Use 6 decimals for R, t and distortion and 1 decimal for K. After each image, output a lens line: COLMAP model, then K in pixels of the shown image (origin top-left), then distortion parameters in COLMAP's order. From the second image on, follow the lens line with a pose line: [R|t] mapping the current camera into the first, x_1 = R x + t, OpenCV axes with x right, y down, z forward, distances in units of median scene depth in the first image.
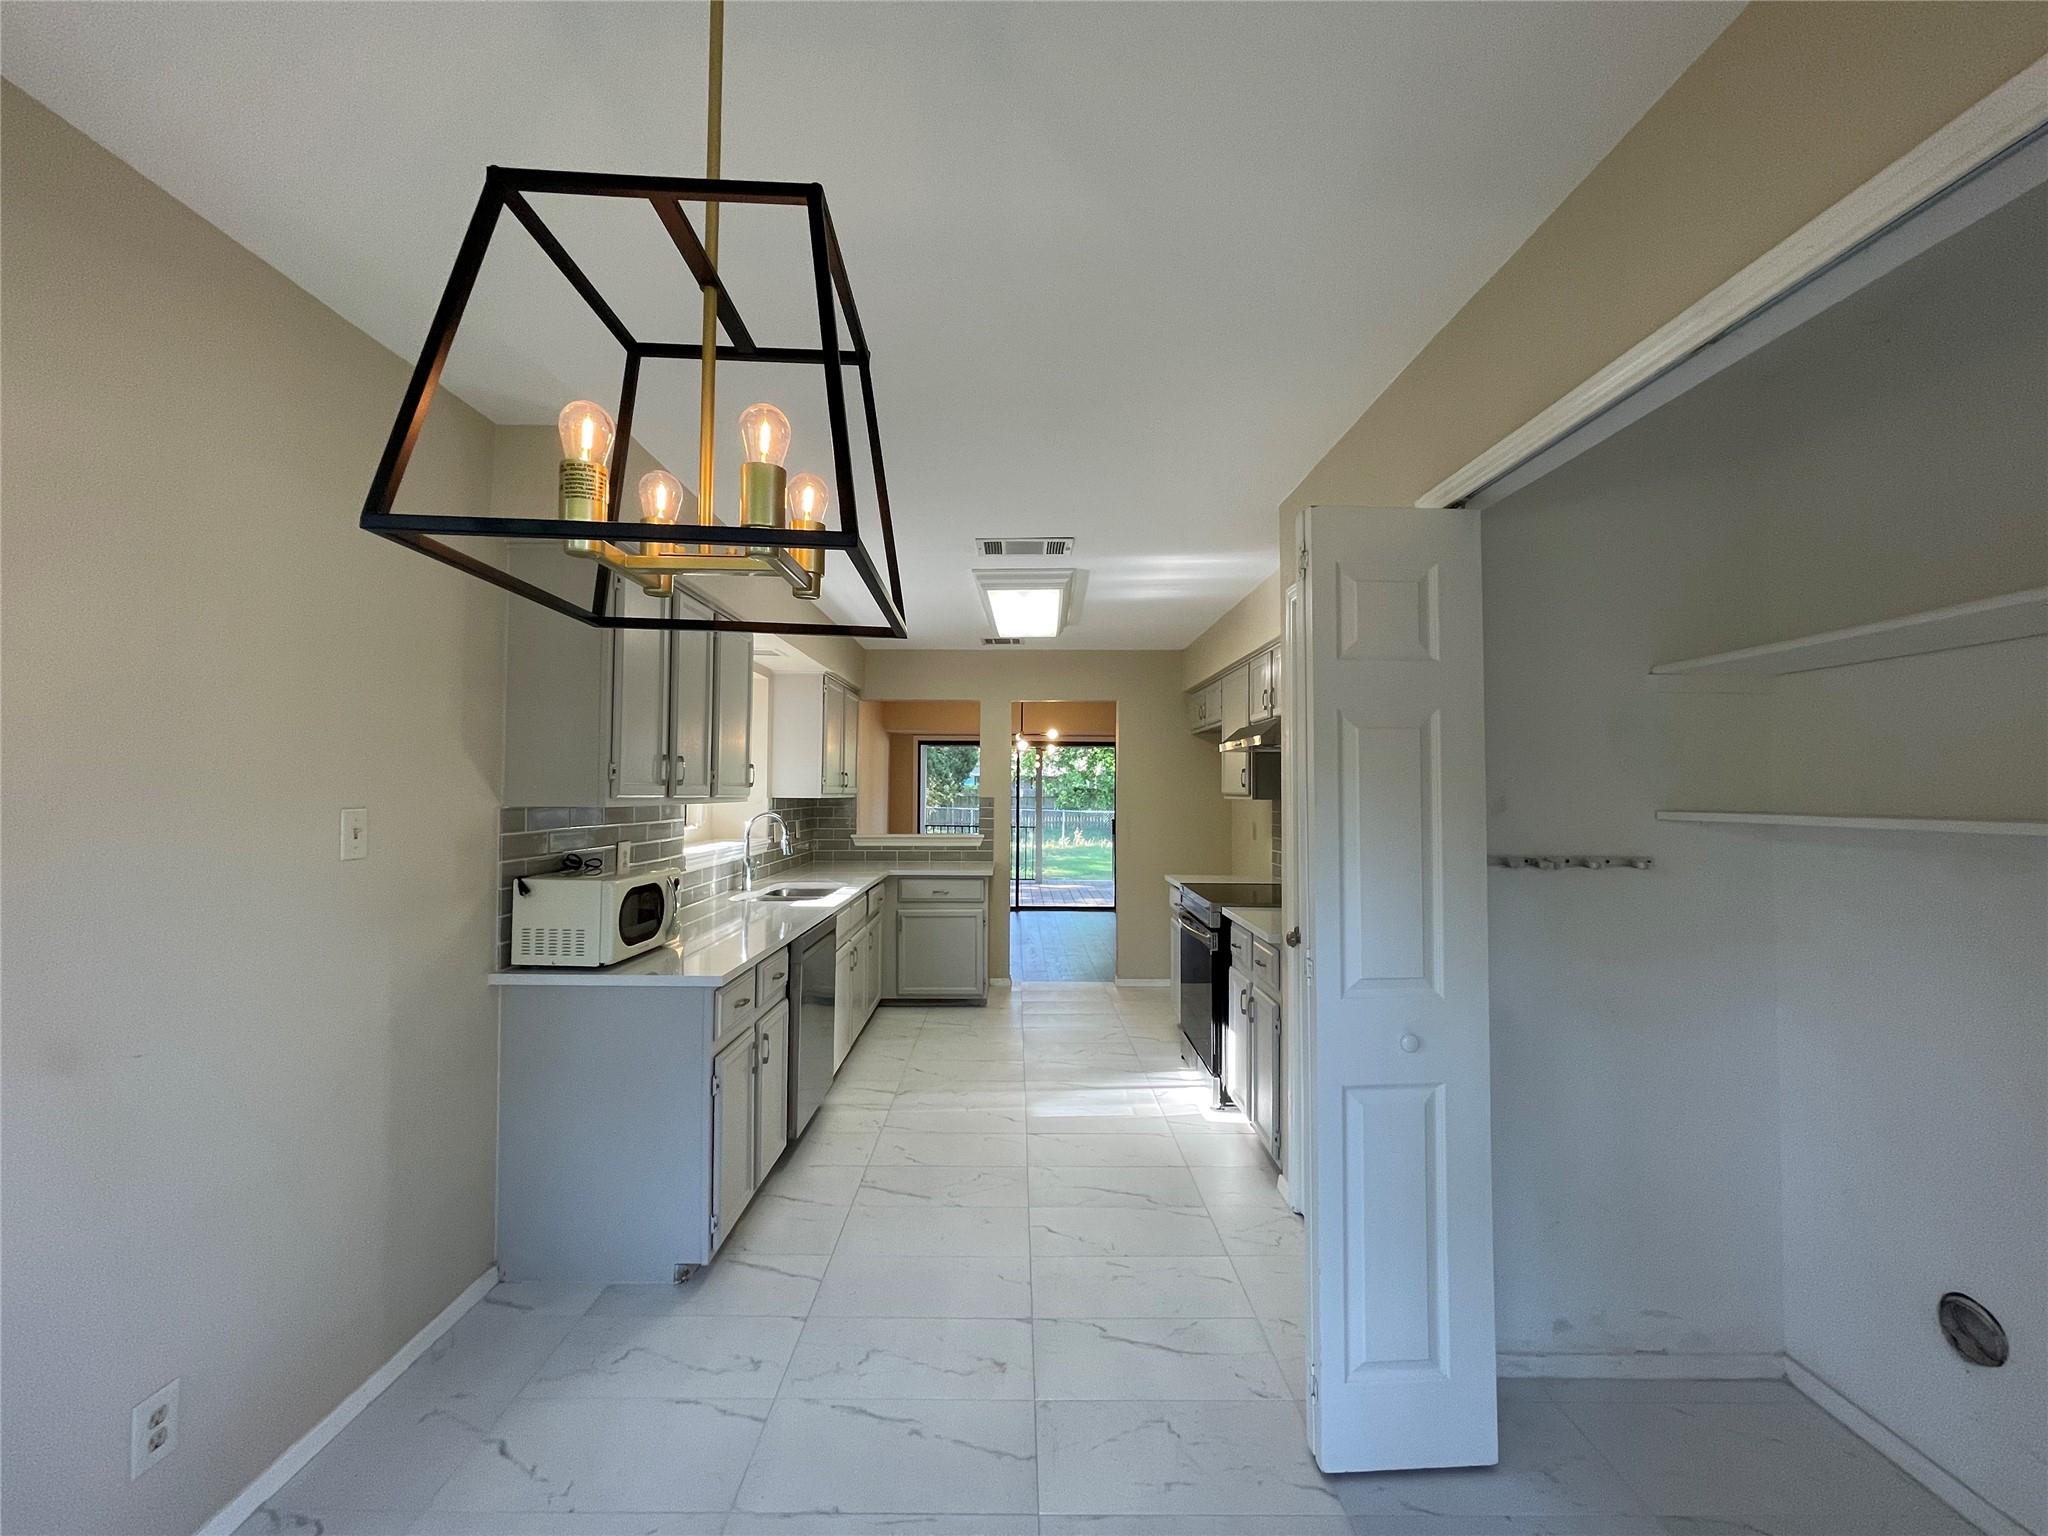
lens RADIAL K [[835.9, 0, 1024.0], [0, 835.9, 768.0], [0, 0, 1]] dist [-0.002786, 0.000525]
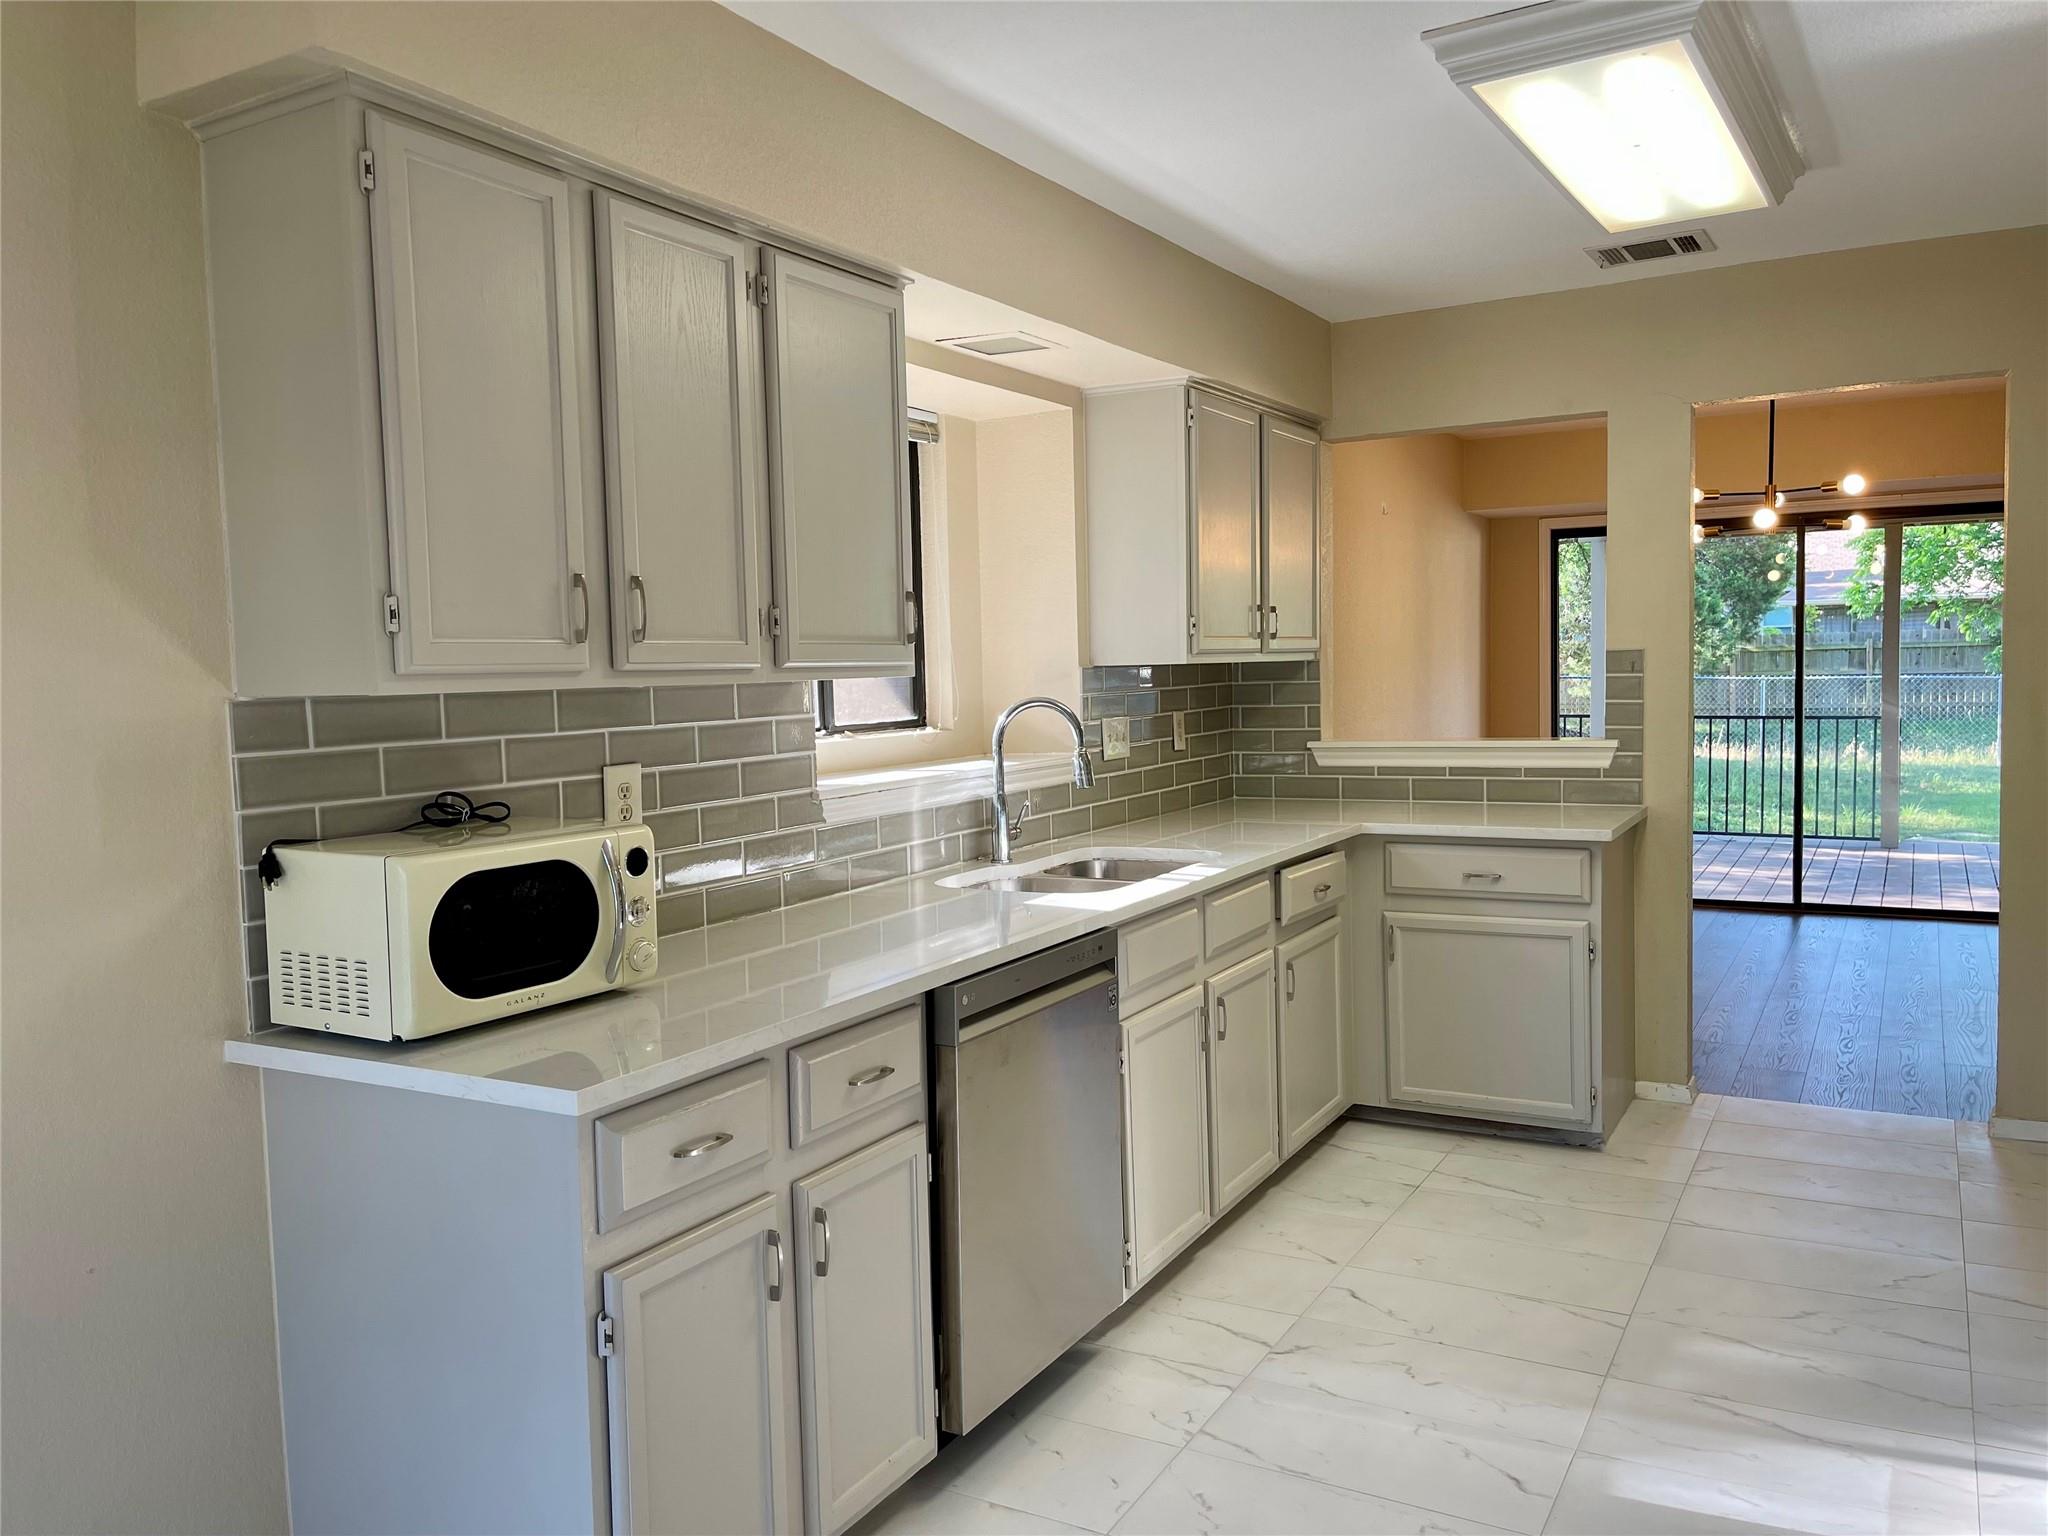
lens RADIAL K [[1568.2, 0, 1028.5], [0, 1568.2, 776.8], [0, 0, 1]] dist [0.034563, 0.001064]
pose [[0.865378, 0.008791, -0.501042, 0.125622], [0.044823, 0.994481, 0.094864, 0.014137], [0.499111, -0.104551, 0.860208, 0.243922]]
